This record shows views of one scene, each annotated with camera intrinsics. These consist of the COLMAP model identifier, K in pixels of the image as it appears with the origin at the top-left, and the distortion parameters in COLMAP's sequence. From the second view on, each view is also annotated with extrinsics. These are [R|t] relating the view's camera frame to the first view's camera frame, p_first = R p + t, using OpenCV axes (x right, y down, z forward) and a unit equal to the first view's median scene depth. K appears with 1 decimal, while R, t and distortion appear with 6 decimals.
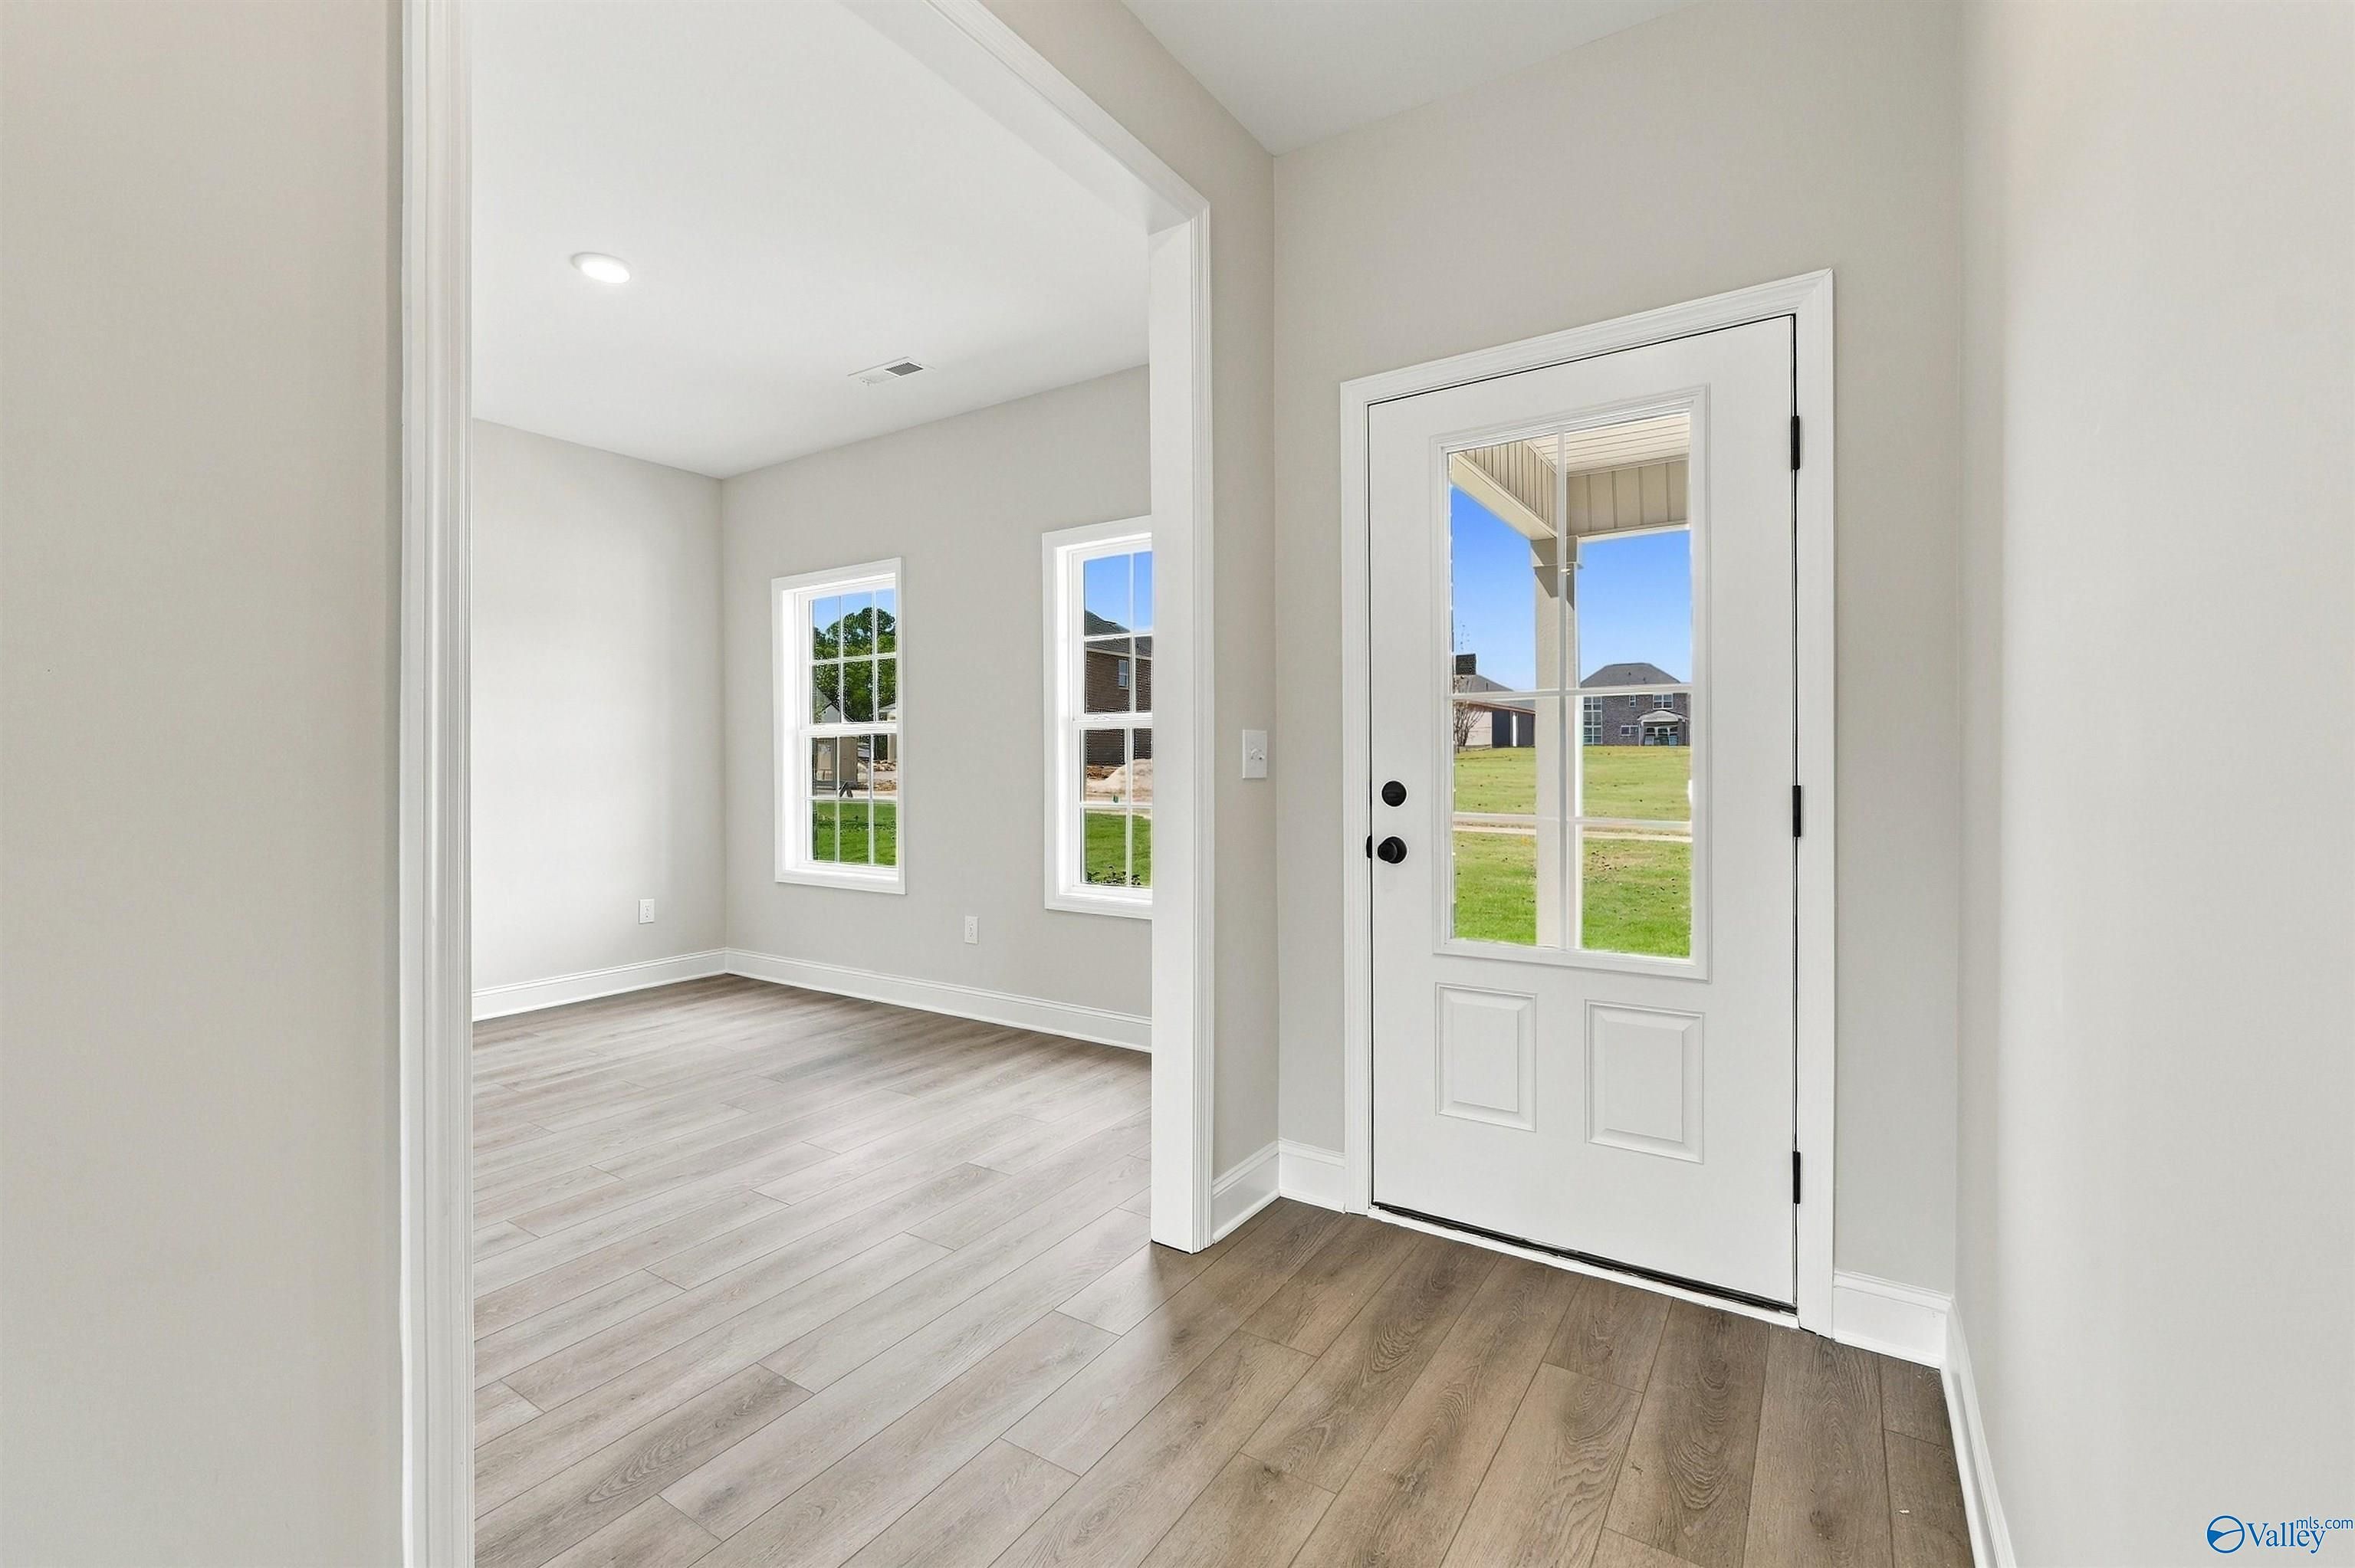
lens RADIAL K [[1011.8, 0, 1175.8], [0, 1011.8, 764.6], [0, 0, 1]] dist [-0.001981, 0.000492]
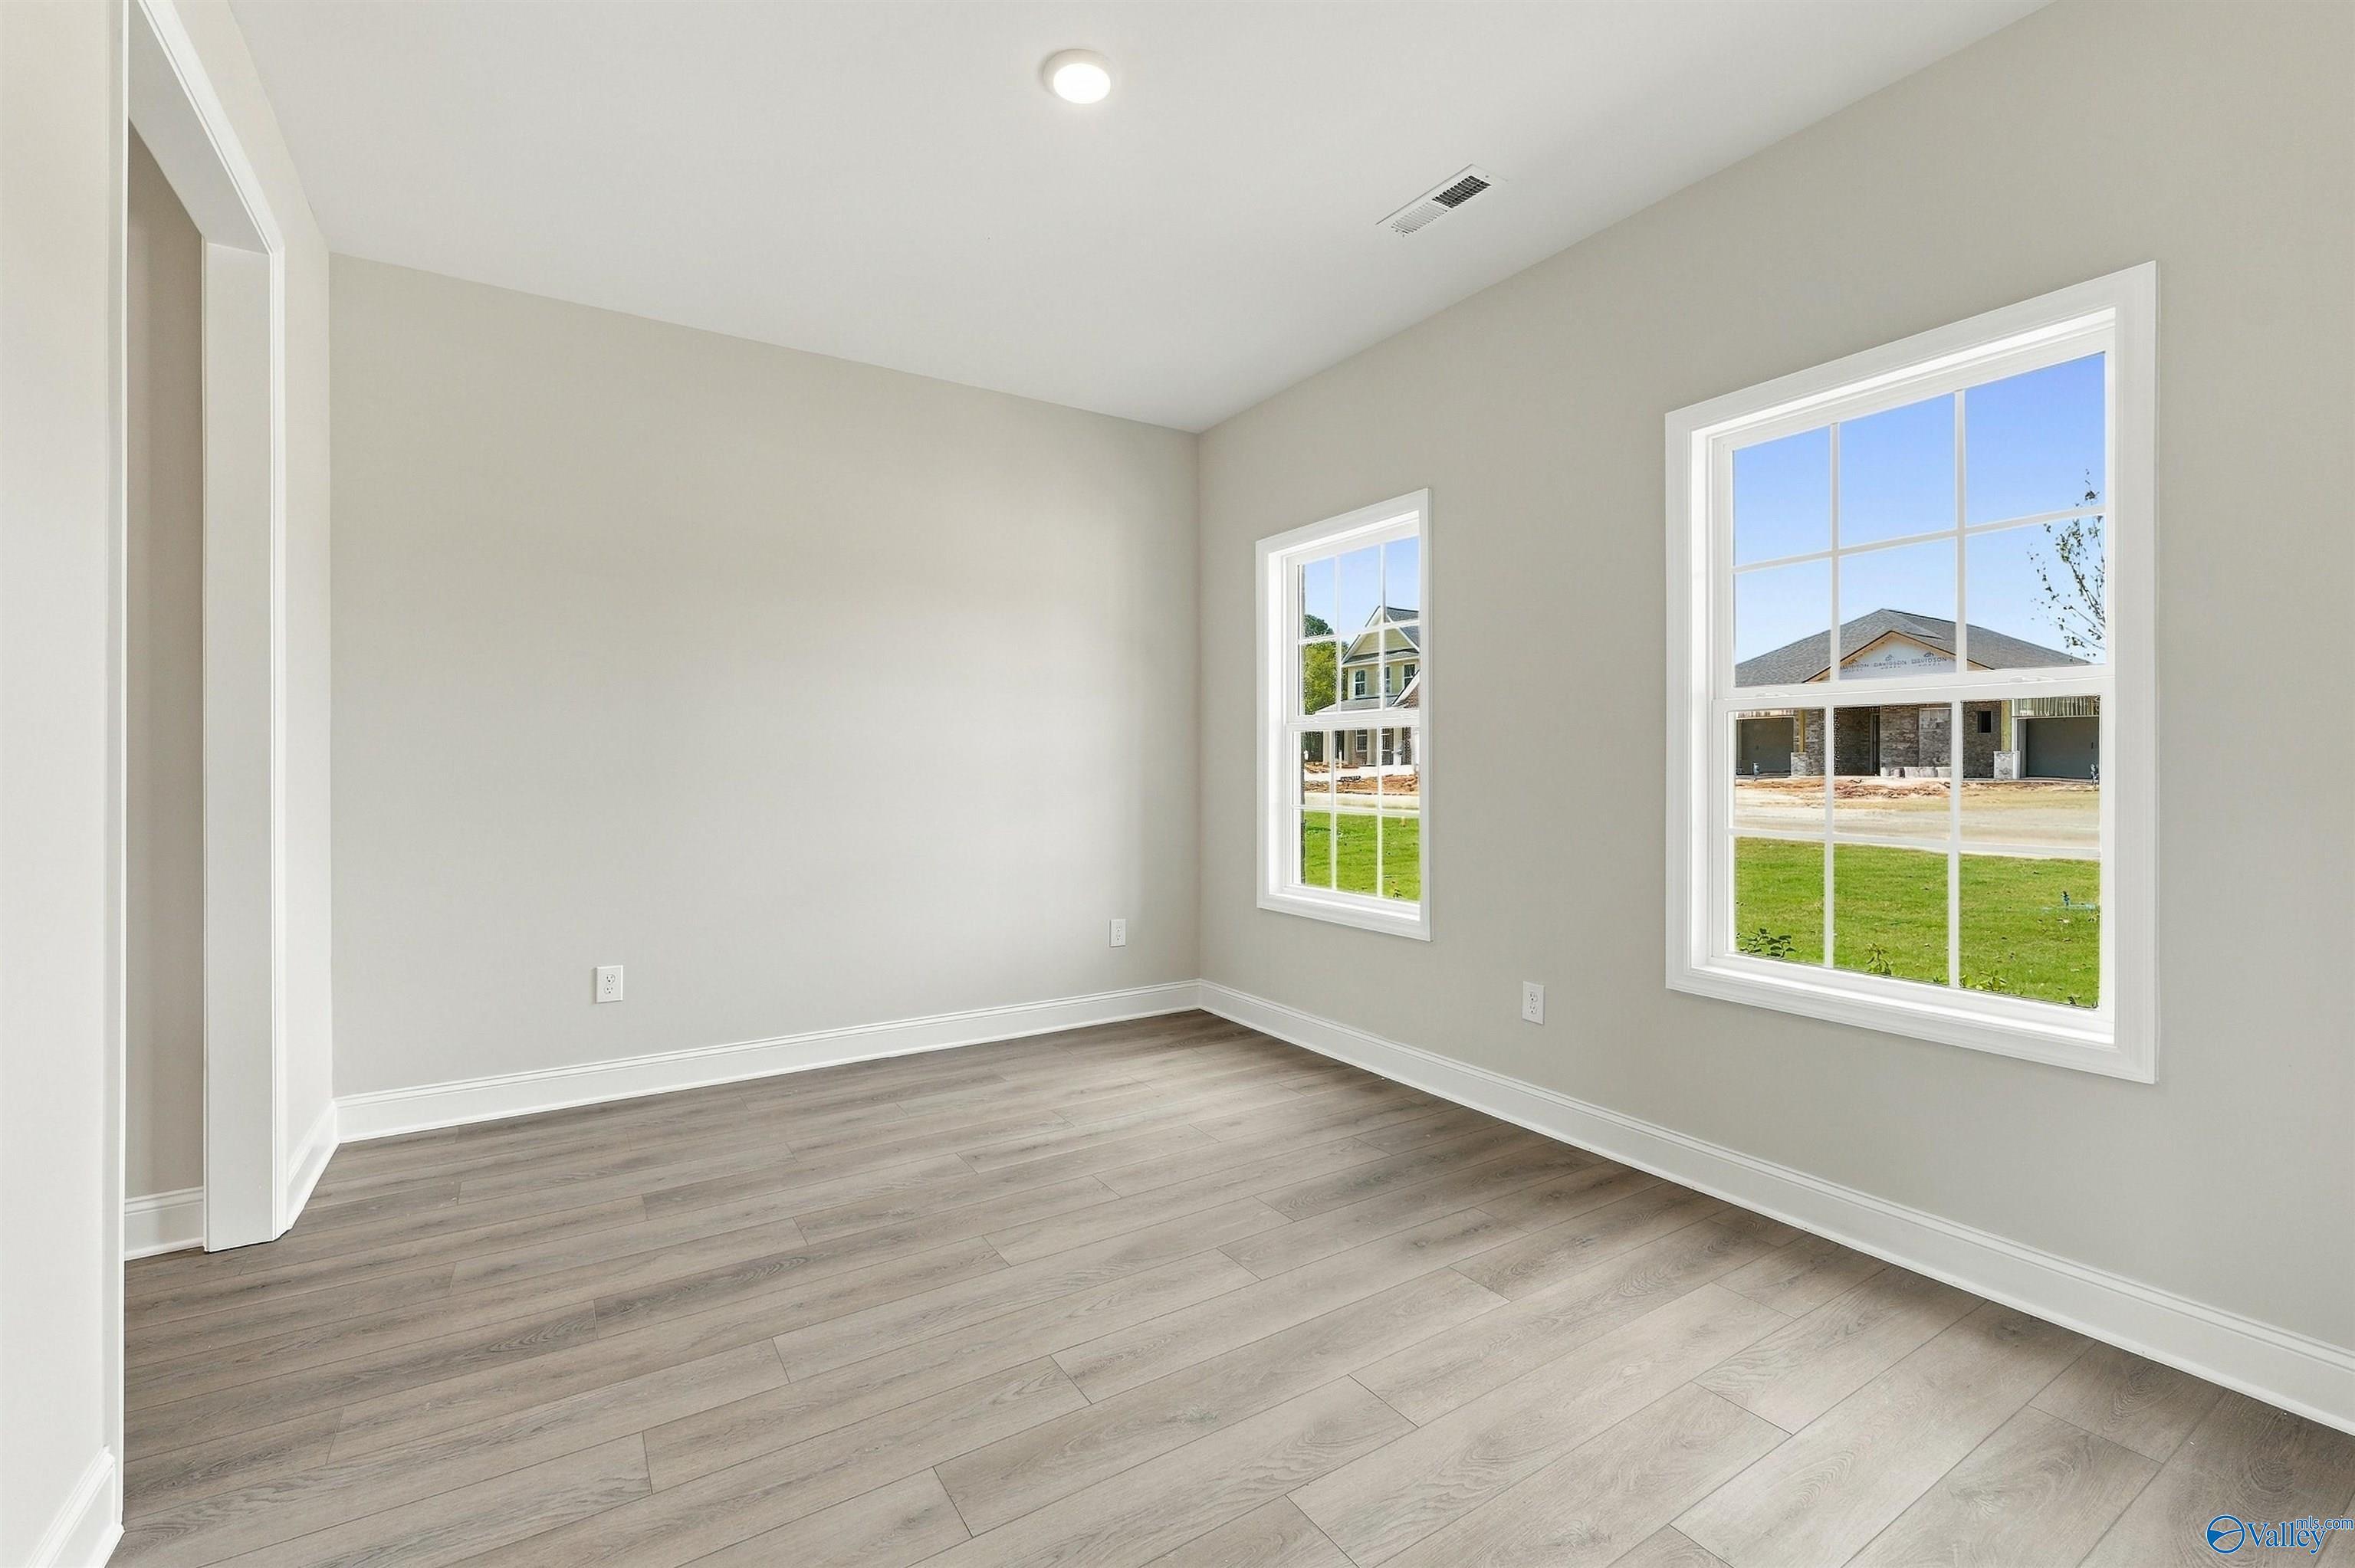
lens RADIAL K [[1011.8, 0, 1183.1], [0, 1011.8, 760.2], [0, 0, 1]] dist [-0.001981, 0.000492]
pose [[0.916436, 0.005495, -0.400144, -0.143987], [-0.008729, 0.999942, -0.006261, 0.002160], [0.400086, 0.009231, 0.916431, 0.258774]]
